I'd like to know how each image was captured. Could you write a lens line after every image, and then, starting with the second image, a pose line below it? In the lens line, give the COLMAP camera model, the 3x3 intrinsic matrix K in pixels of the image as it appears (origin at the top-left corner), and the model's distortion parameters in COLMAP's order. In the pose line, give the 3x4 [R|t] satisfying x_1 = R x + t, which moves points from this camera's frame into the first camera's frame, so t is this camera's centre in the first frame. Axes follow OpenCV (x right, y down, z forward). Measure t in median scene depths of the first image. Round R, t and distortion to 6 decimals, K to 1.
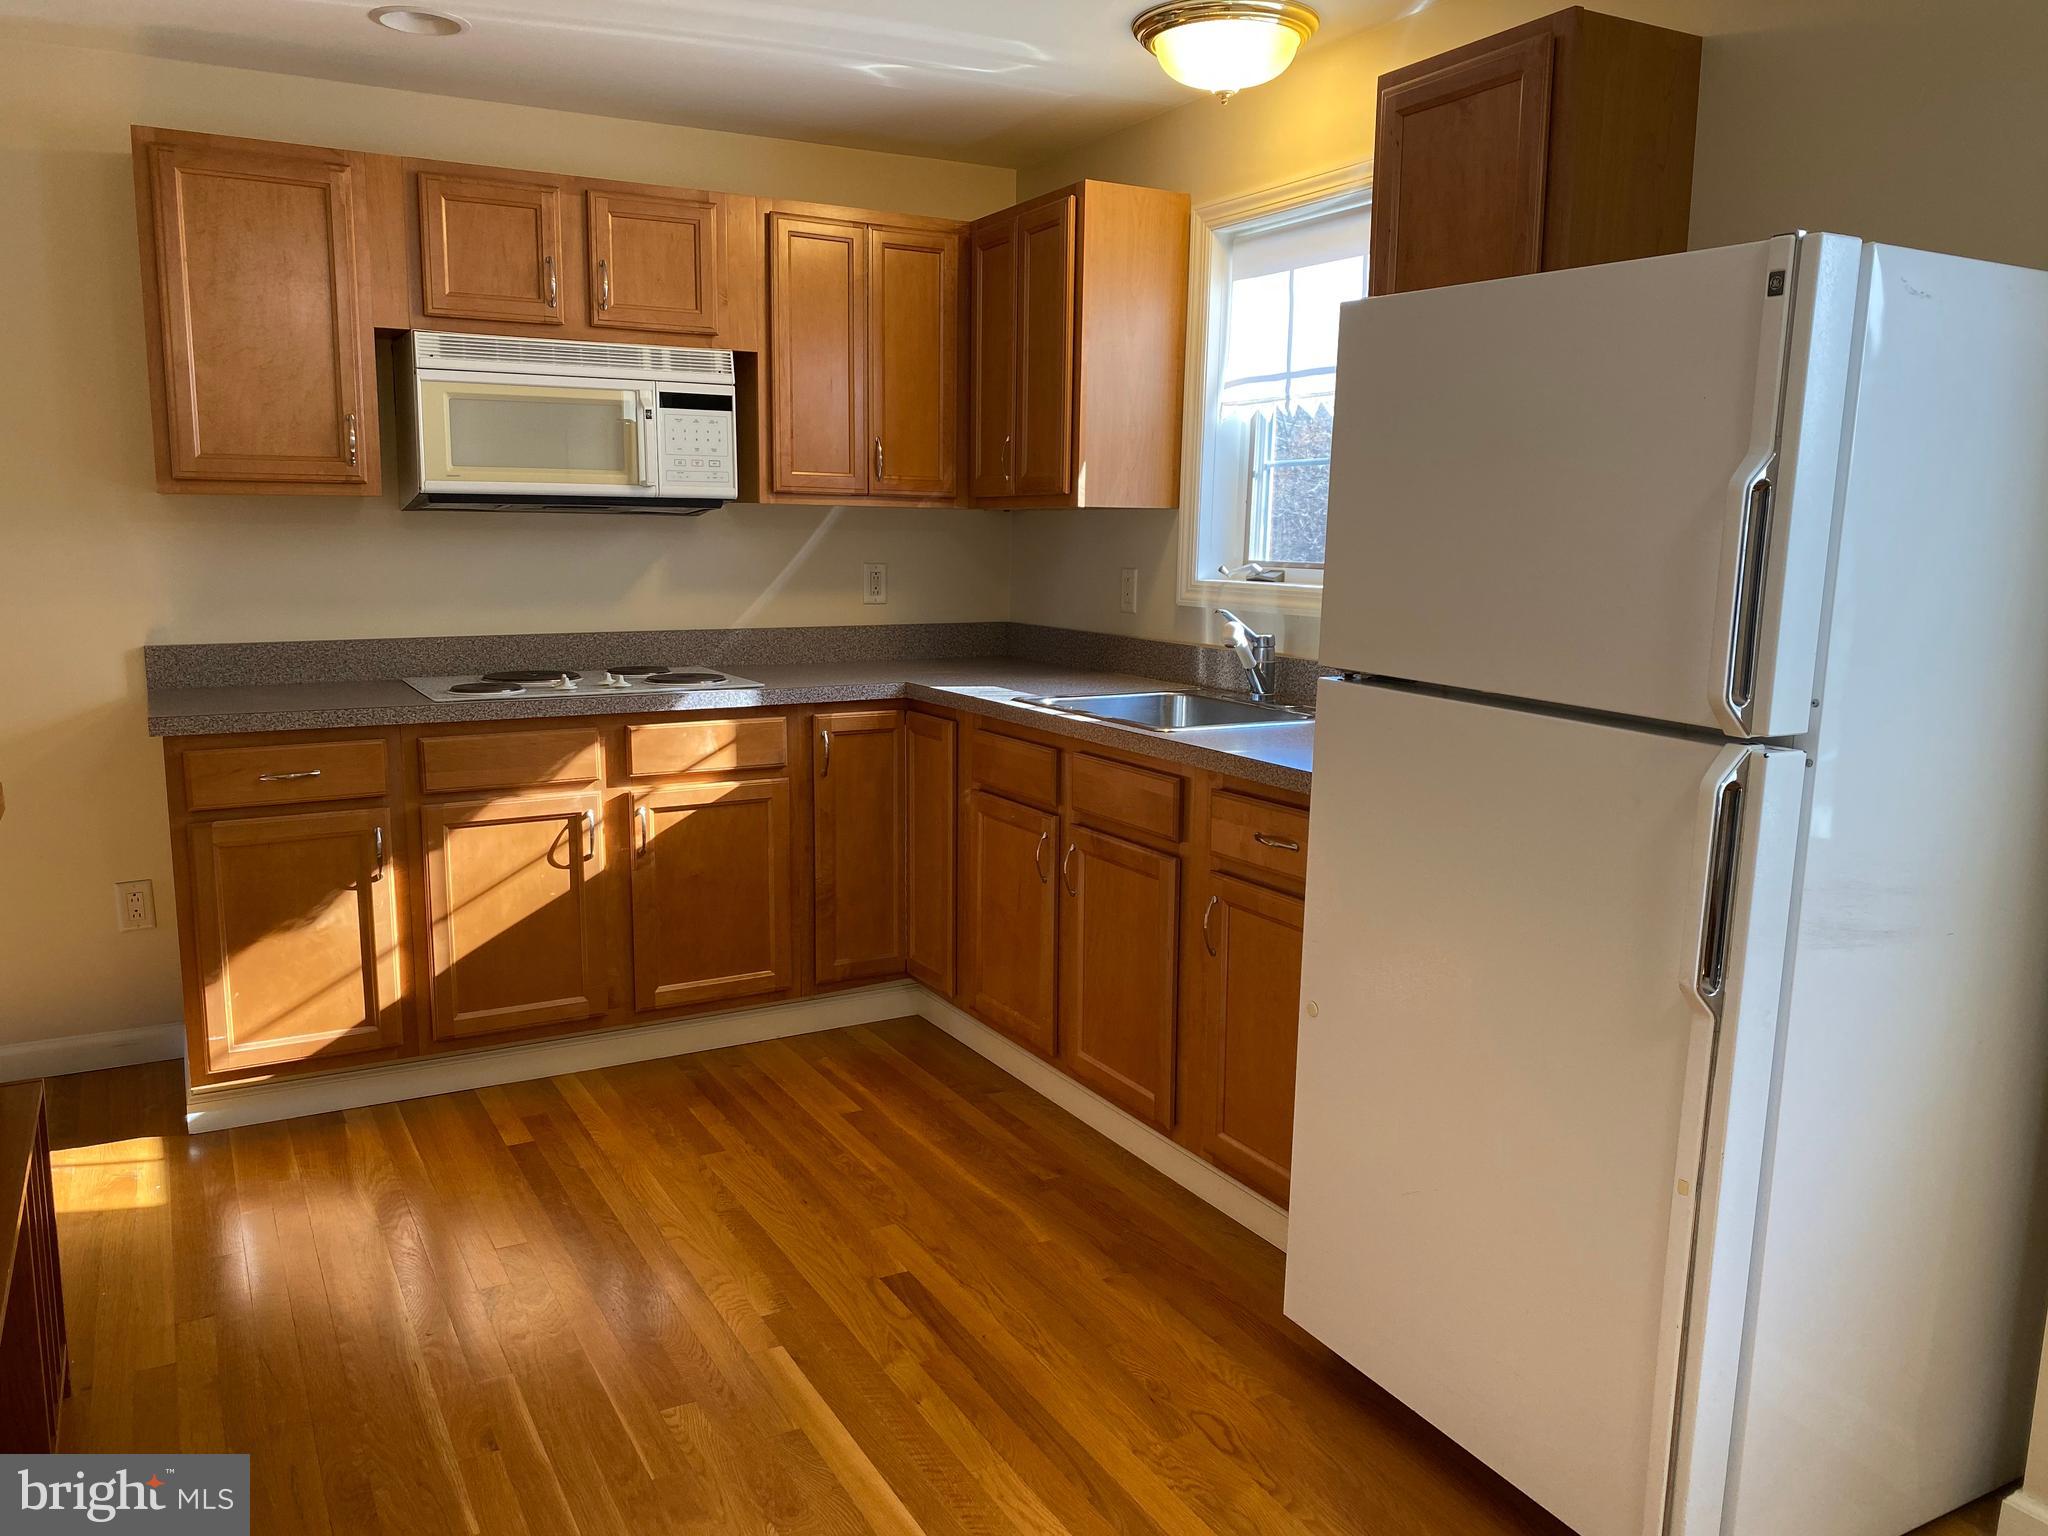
lens RADIAL K [[1548.6, 0, 1024.2], [0, 1548.6, 777.6], [0, 0, 1]] dist [0.012154, -0.003287]
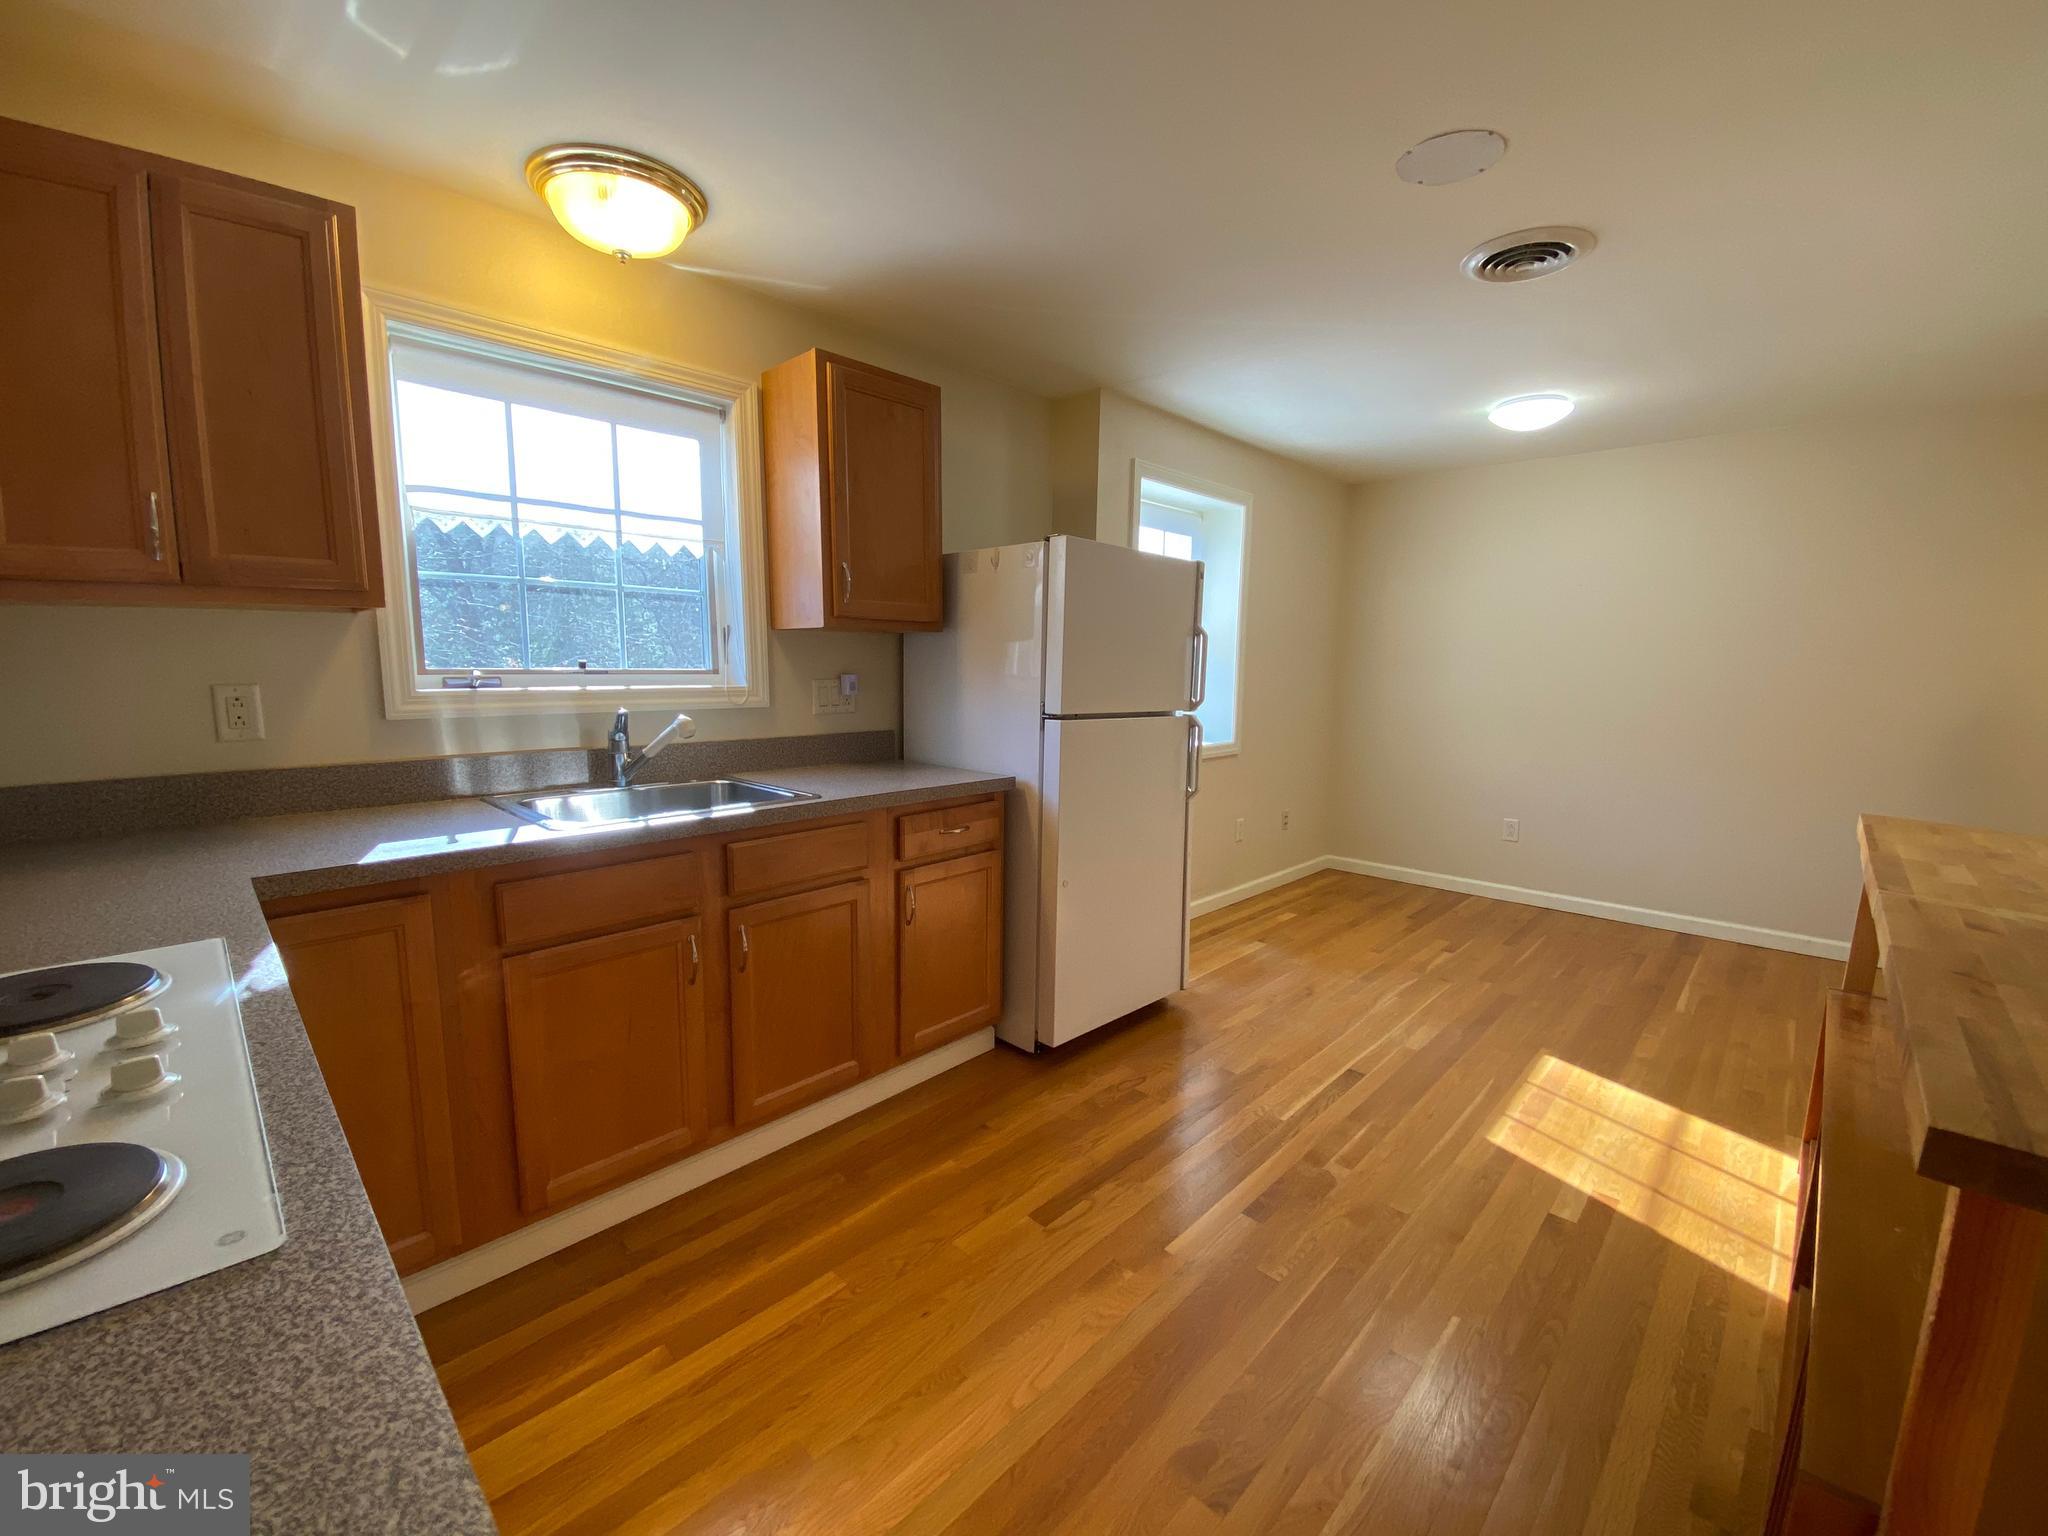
lens RADIAL K [[831.8, 0, 1023.9], [0, 831.8, 763.8], [0, 0, 1]] dist [0.003565, 0.000113]
pose [[-0.293294, -0.133939, 0.946593, -0.556969], [0.142007, 0.973050, 0.181682, -0.143121], [-0.945417, 0.187709, -0.266370, 0.913504]]
